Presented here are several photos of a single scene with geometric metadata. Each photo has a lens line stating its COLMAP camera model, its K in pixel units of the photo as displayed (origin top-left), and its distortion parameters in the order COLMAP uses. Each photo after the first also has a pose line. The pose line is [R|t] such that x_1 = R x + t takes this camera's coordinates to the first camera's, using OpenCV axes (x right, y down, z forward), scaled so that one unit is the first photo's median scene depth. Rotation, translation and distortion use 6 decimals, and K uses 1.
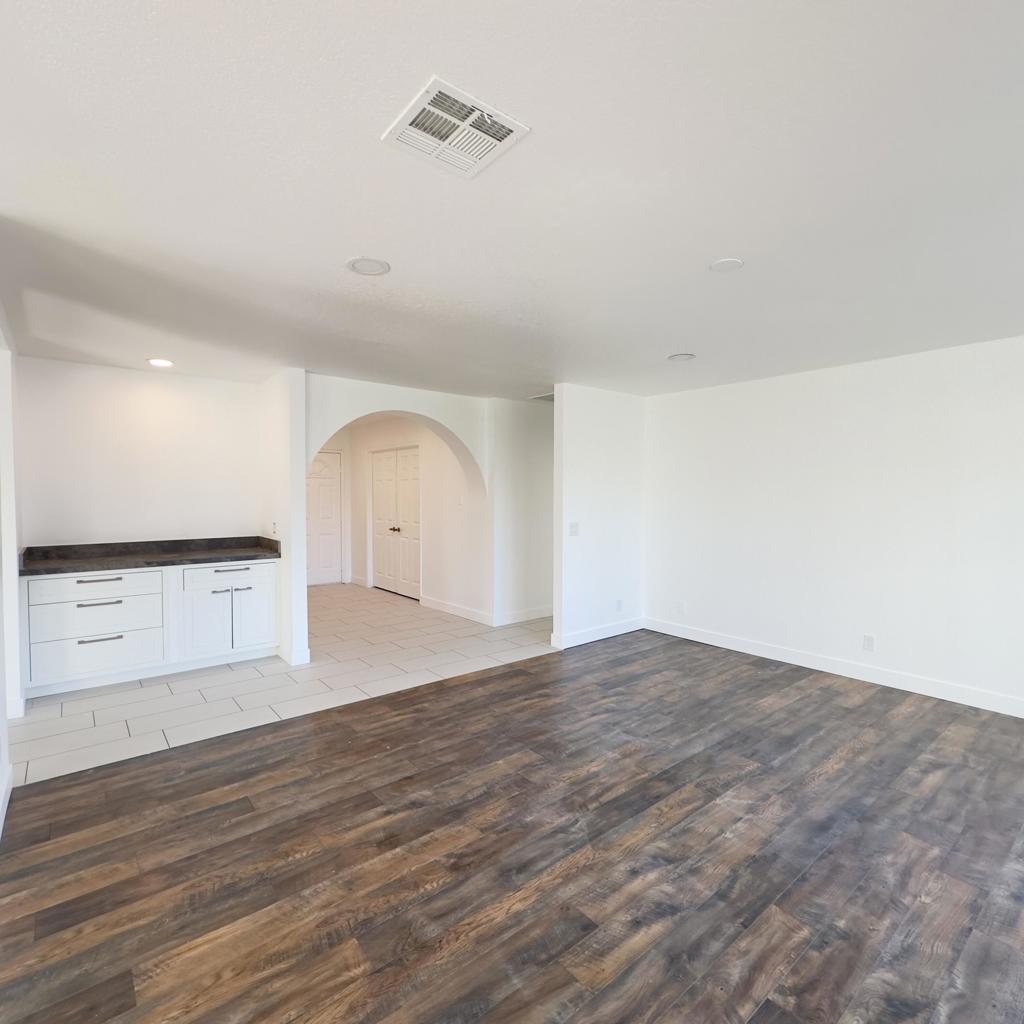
lens RADIAL K [[550.1, 0, 512.1], [0, 550.1, 512.6], [0, 0, 1]] dist [-0.008611, 0.002702]
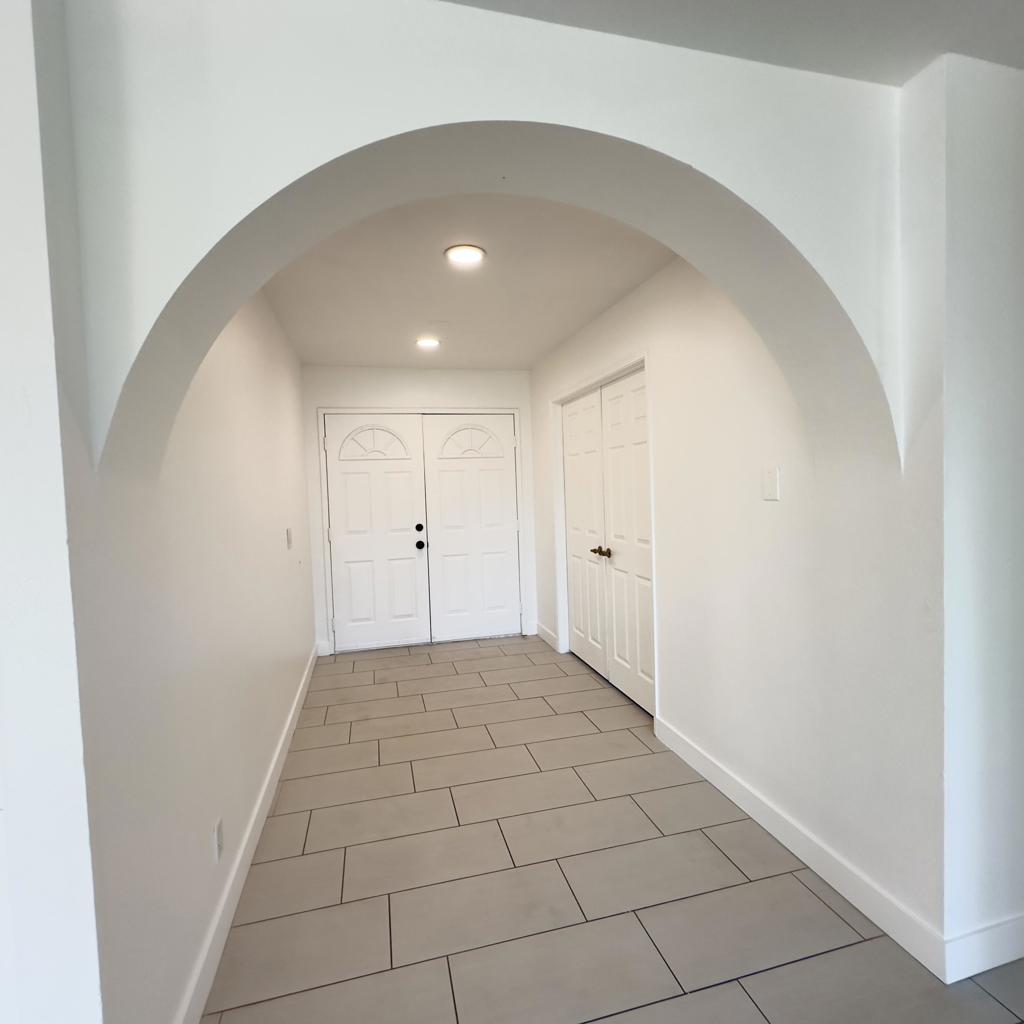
lens RADIAL K [[550.1, 0, 513.4], [0, 550.1, 515.2], [0, 0, 1]] dist [-0.008611, 0.002702]
pose [[0.909275, -0.008013, -0.416118, -0.080638], [0.013332, 0.999862, 0.009877, -0.007664], [0.415982, -0.014529, 0.909257, 0.522631]]
